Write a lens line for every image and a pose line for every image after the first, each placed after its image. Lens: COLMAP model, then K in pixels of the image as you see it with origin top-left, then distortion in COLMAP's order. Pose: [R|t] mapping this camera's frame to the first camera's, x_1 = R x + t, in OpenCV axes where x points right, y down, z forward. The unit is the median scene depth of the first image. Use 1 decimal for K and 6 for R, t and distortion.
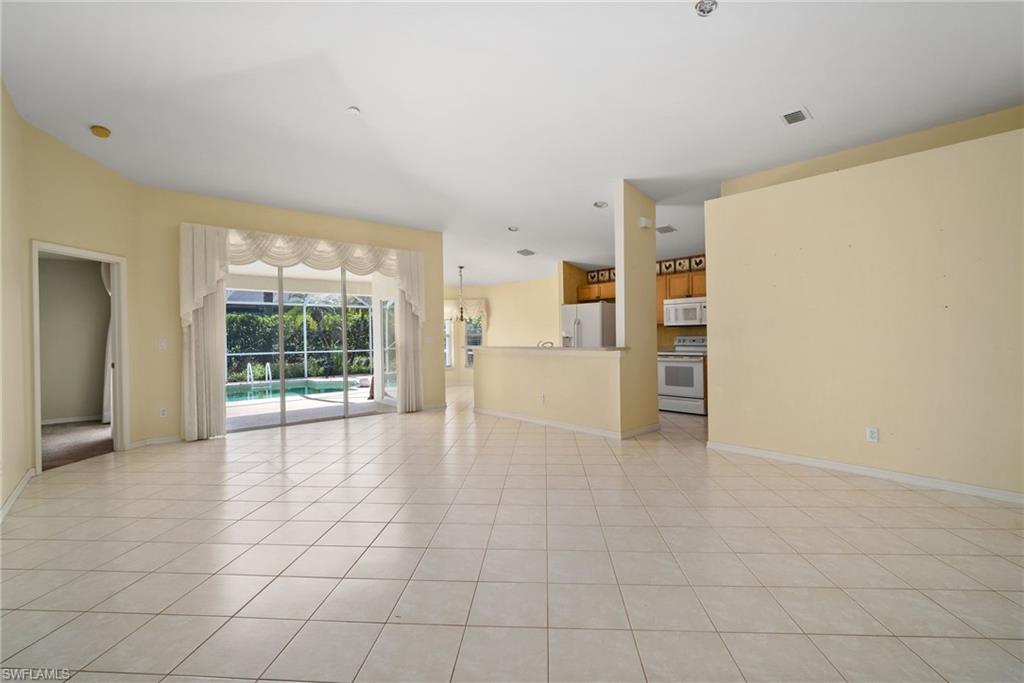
lens RADIAL K [[457.6, 0, 514.5], [0, 457.6, 336.5], [0, 0, 1]] dist [-0.013533, -0.000062]
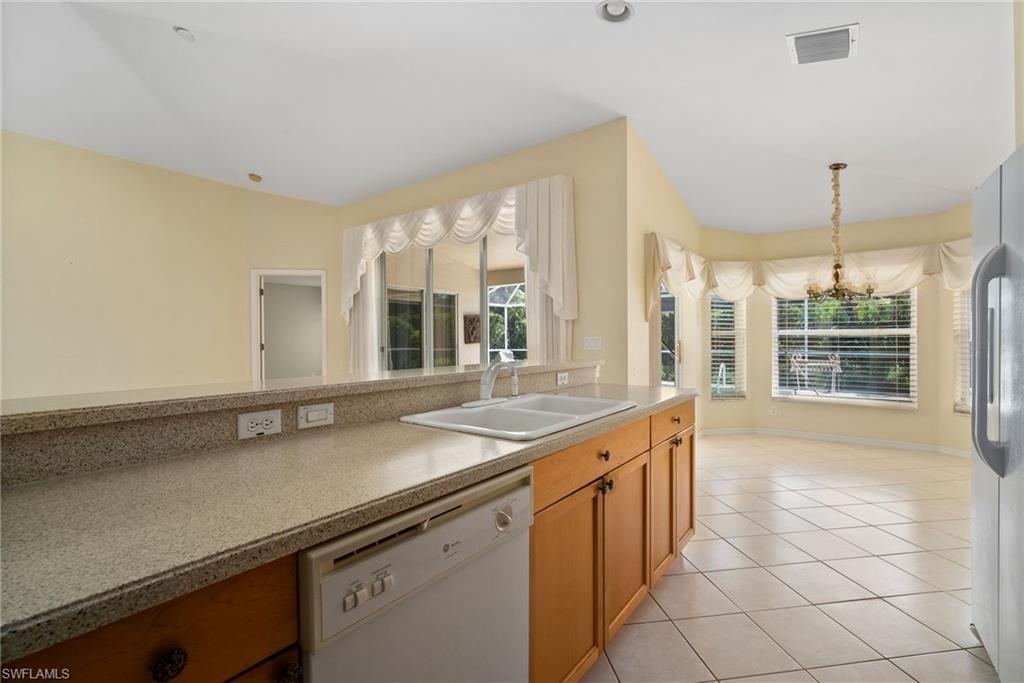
lens RADIAL K [[450.7, 0, 511.3], [0, 450.7, 337.2], [0, 0, 1]] dist [-0.011972, -0.000025]
pose [[0.204320, 0.014235, -0.978801, 0.307309], [0.002709, 0.999882, 0.015107, -0.006583], [0.978900, -0.005738, 0.204258, 0.879428]]
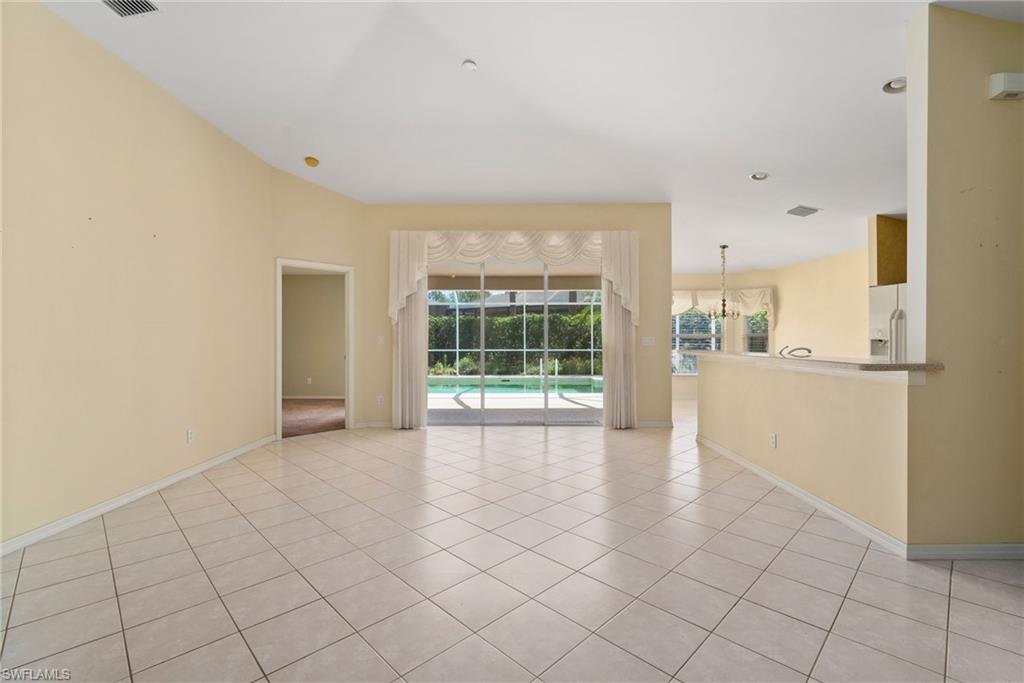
lens RADIAL K [[450.7, 0, 511.3], [0, 450.7, 337.2], [0, 0, 1]] dist [-0.011972, -0.000025]
pose [[0.749004, 0.013769, -0.662422, 0.164344], [-0.011097, 0.999905, 0.008235, -0.002337], [0.662473, 0.001183, 0.749085, 0.278610]]
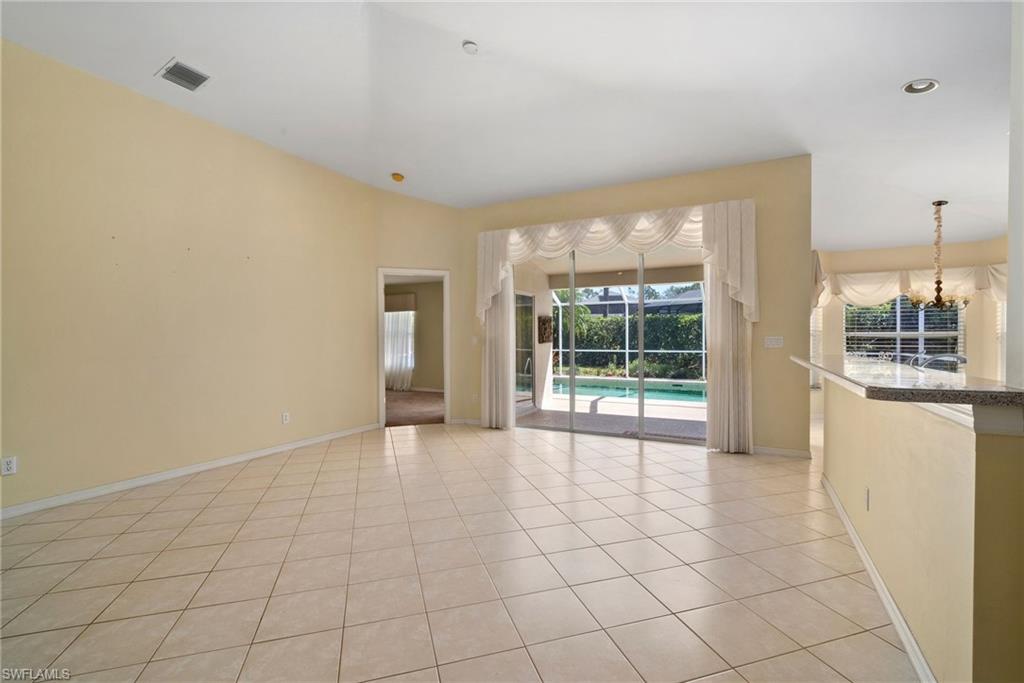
lens RADIAL K [[449.2, 0, 512.0], [0, 449.2, 341.5], [0, 0, 1]] dist [-0.005657, 0.000024]
pose [[0.362097, 0.021549, -0.931891, 0.258183], [-0.004199, 0.999760, 0.021487, -0.003690], [0.932131, -0.003867, 0.362101, 0.503718]]
